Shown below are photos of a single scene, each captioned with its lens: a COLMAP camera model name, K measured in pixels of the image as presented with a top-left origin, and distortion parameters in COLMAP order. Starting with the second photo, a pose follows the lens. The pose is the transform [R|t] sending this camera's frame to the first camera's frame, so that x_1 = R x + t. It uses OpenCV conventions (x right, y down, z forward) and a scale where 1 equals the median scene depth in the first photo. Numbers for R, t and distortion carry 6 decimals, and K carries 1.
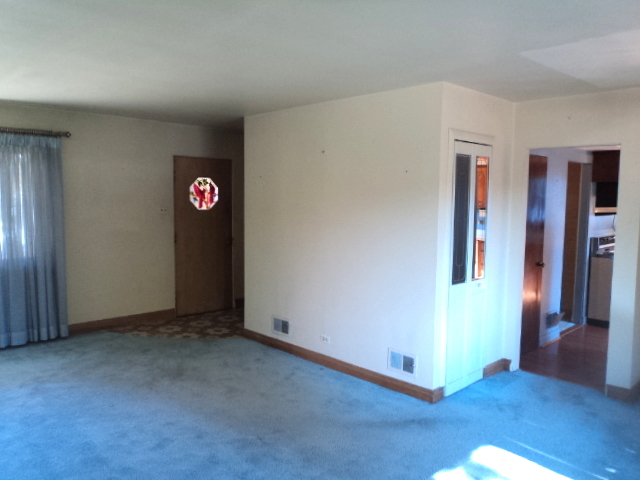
lens RADIAL K [[515.1, 0, 320.0], [0, 515.1, 240.0], [0, 0, 1]] dist [-0.014078, 0.011820]
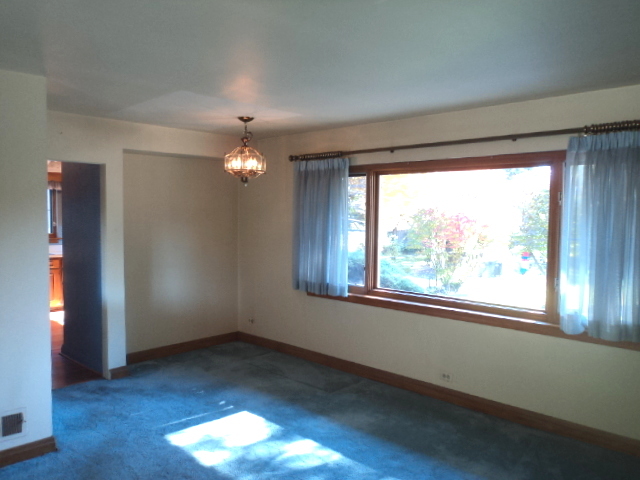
lens RADIAL K [[515.1, 0, 320.0], [0, 515.1, 240.0], [0, 0, 1]] dist [-0.014078, 0.011820]
pose [[-0.061793, -0.055086, 0.996568, -0.641959], [0.080567, 0.994942, 0.059992, -0.037774], [-0.994832, 0.083997, -0.057043, 0.626446]]
